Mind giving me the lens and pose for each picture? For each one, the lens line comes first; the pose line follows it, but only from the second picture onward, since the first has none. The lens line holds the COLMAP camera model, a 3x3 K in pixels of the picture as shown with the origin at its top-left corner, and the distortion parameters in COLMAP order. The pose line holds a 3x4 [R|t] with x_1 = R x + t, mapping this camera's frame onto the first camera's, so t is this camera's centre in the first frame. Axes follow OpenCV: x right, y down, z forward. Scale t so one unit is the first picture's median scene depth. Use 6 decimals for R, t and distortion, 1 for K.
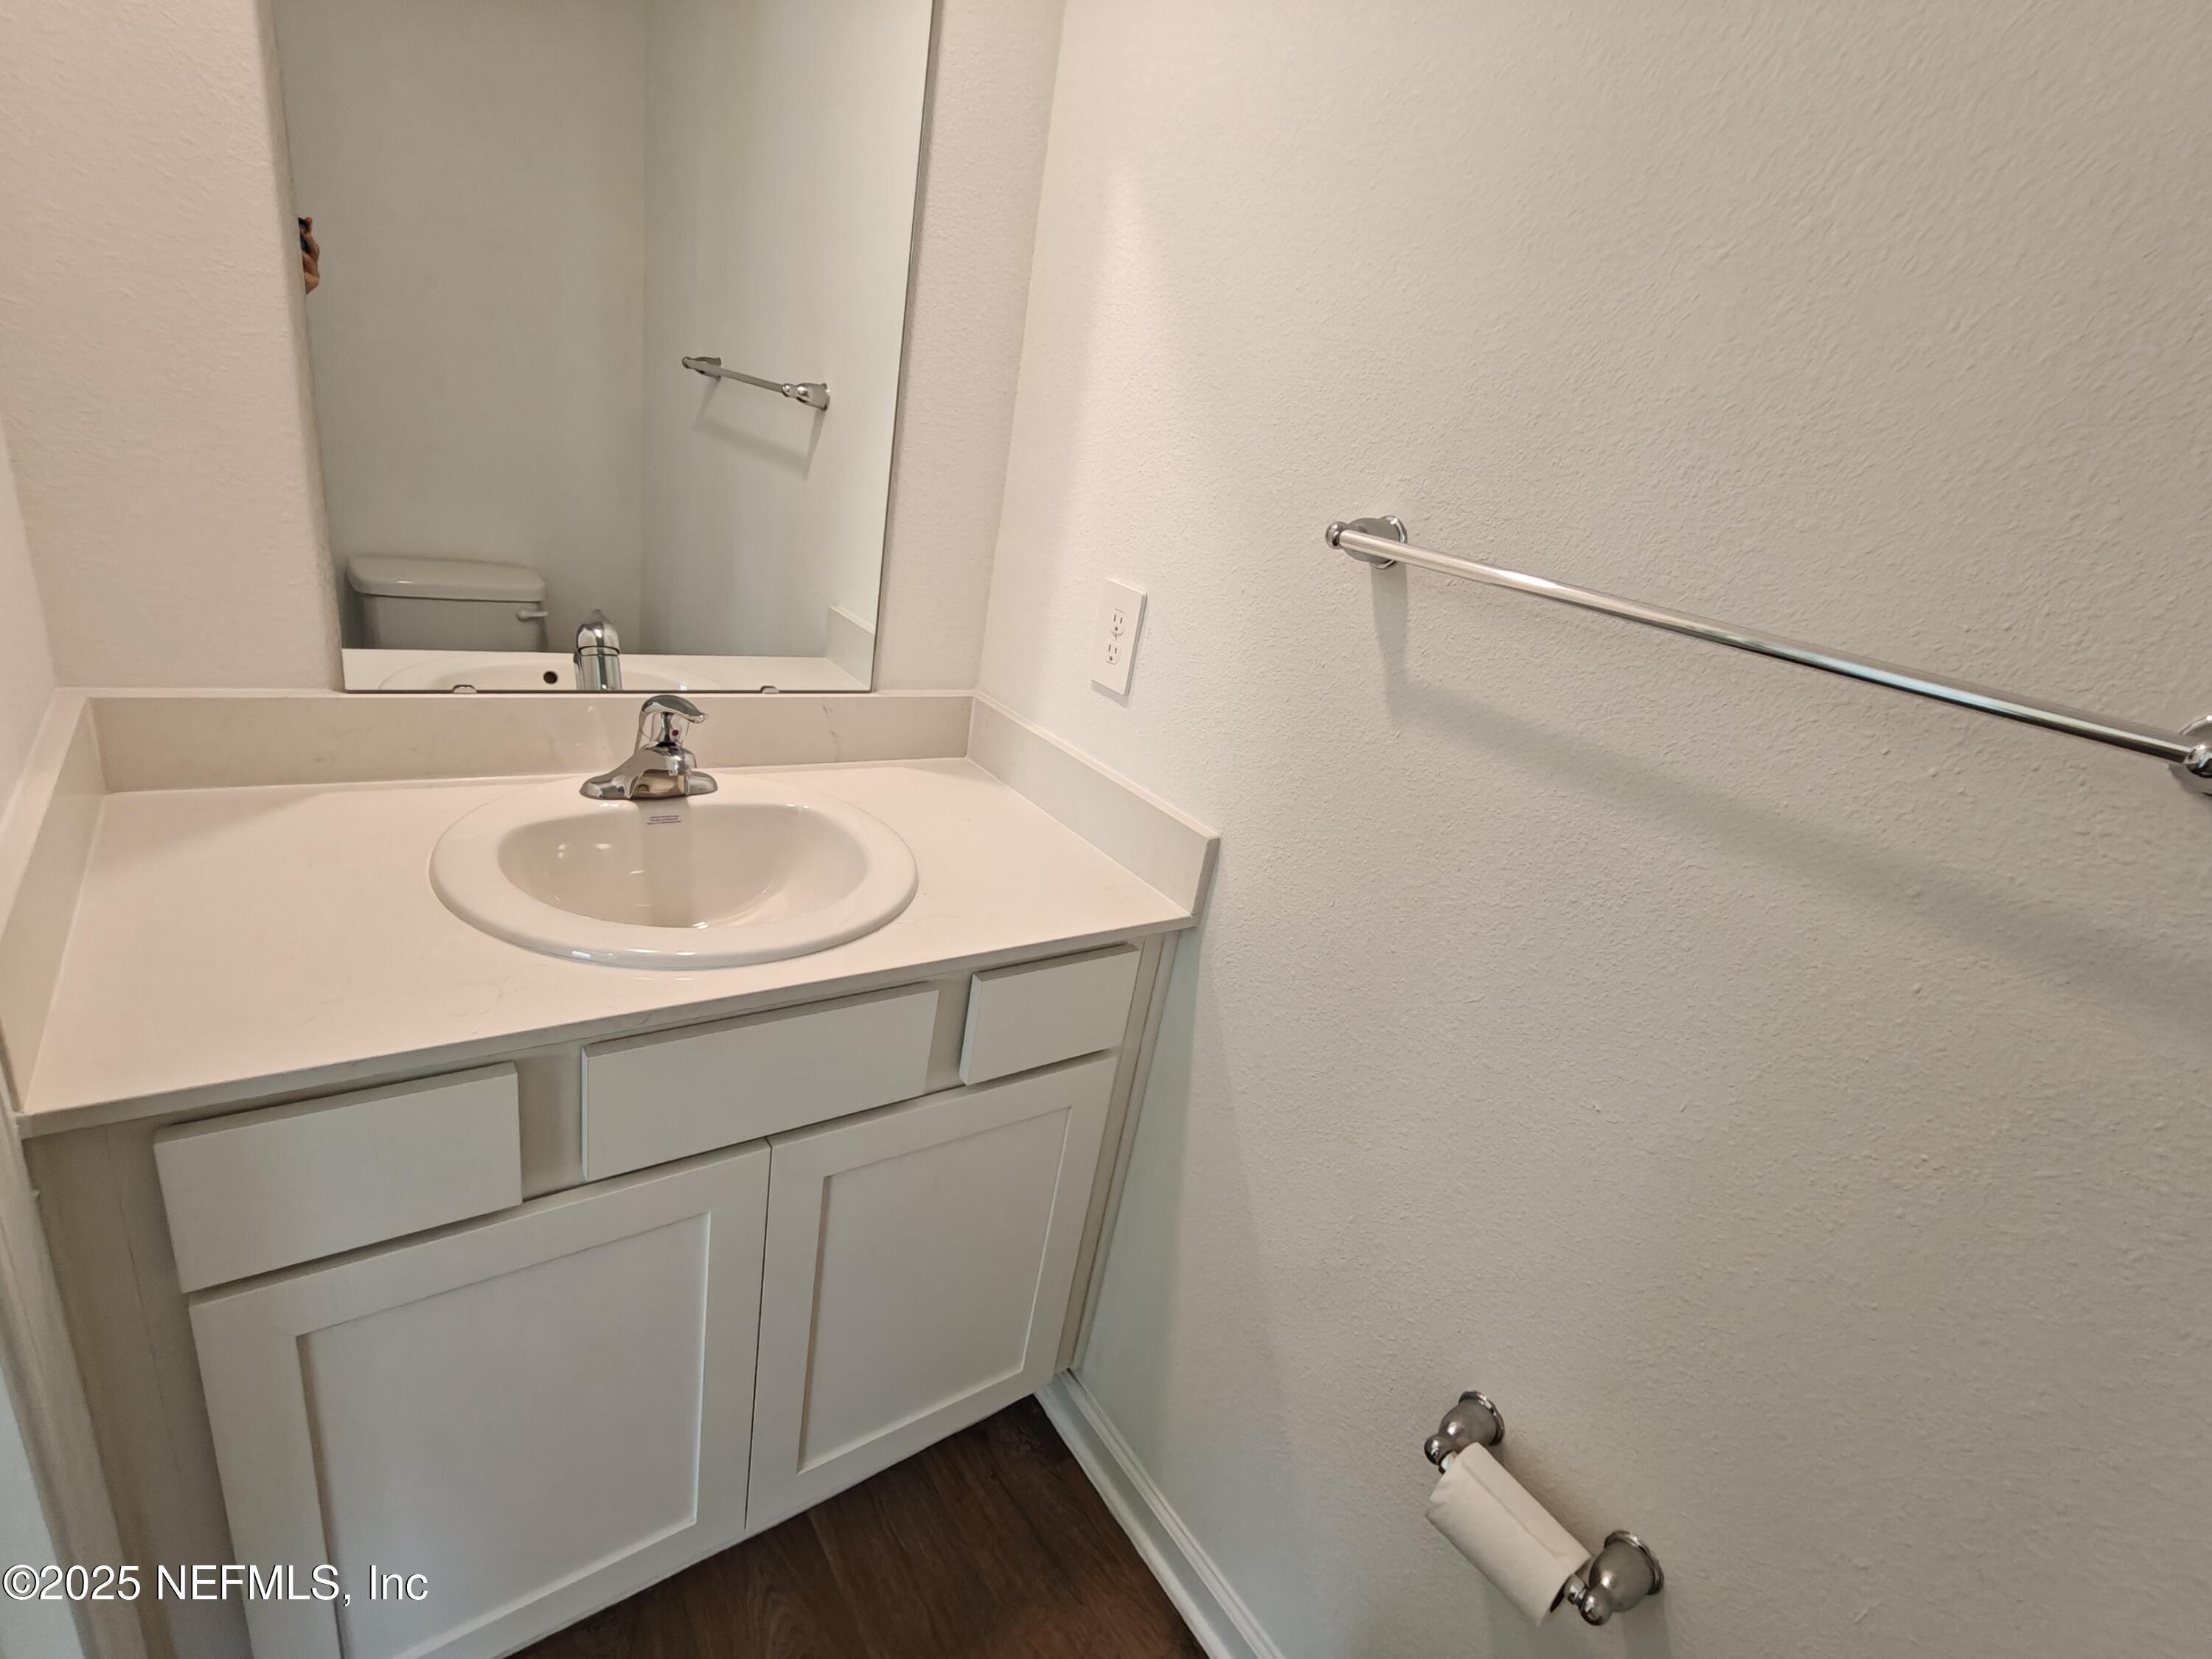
lens RADIAL K [[1043.8, 0, 1134.8], [0, 1043.8, 840.7], [0, 0, 1]] dist [0.002061, 0.001206]
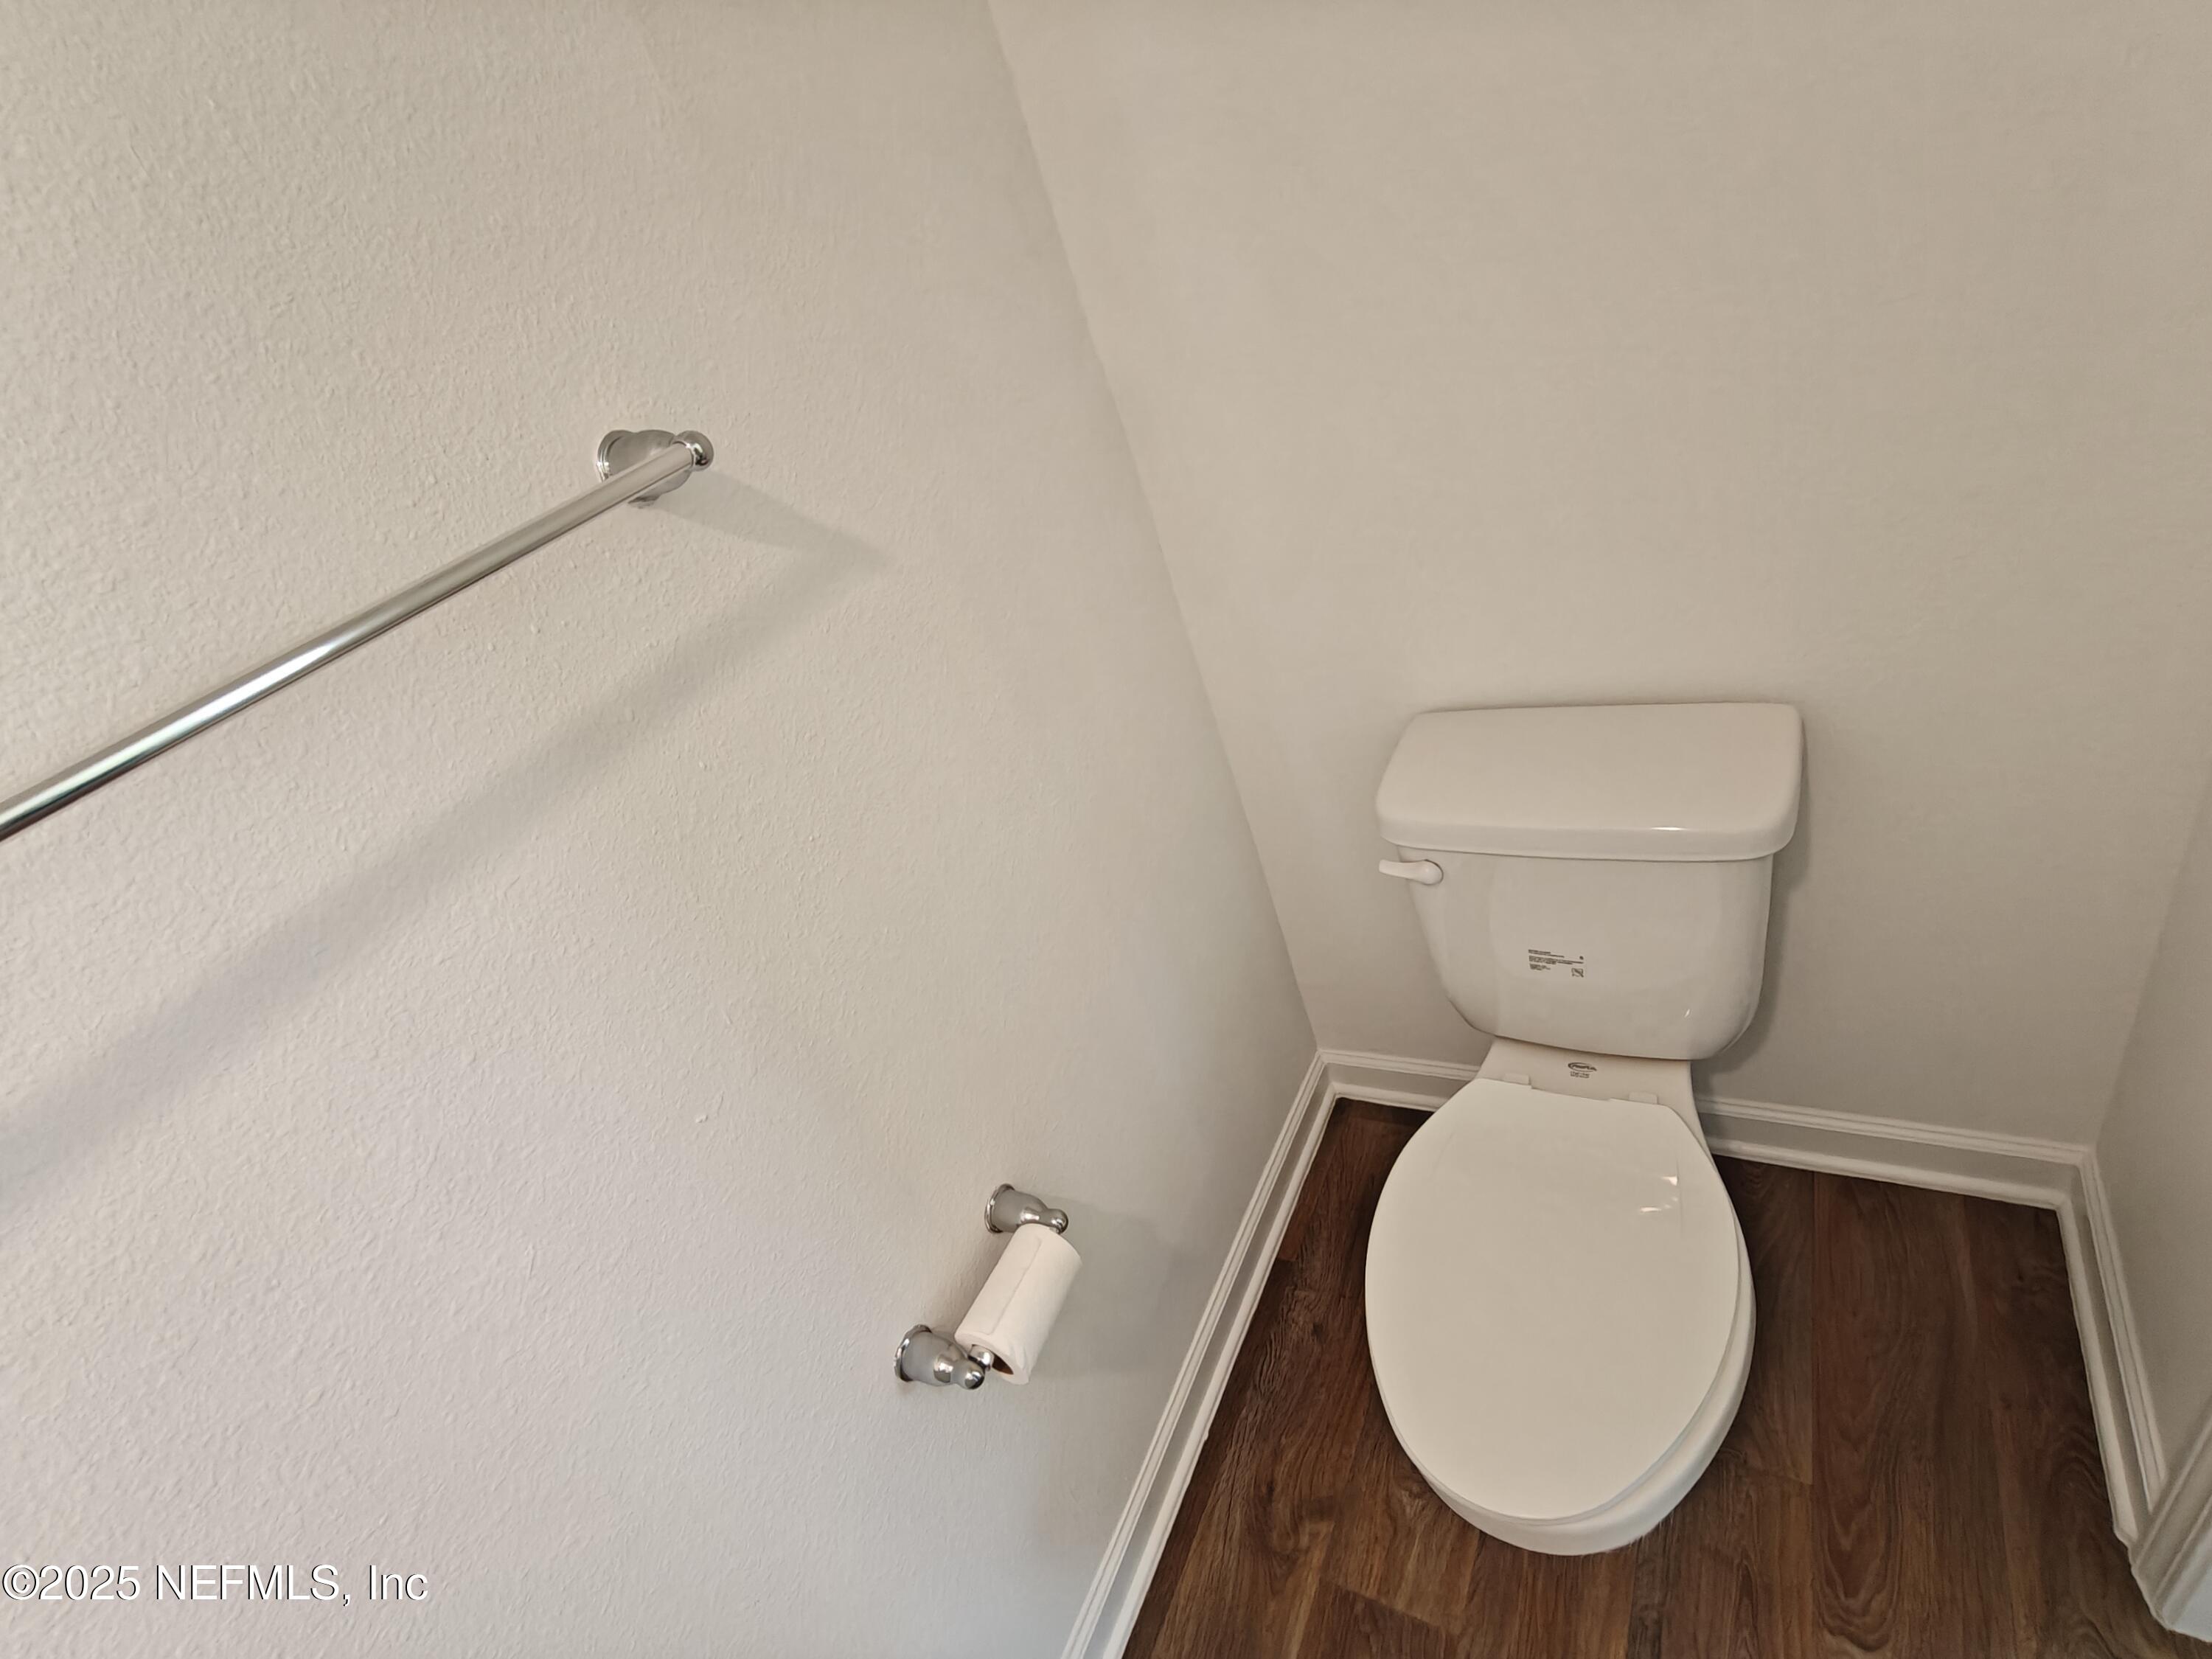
lens RADIAL K [[1043.8, 0, 1134.8], [0, 1043.8, 840.7], [0, 0, 1]] dist [0.002061, 0.001206]
pose [[-0.465204, -0.534362, 0.705721, -0.242326], [0.526310, 0.474052, 0.705884, -0.313109], [-0.711747, 0.699808, 0.060709, 0.590488]]
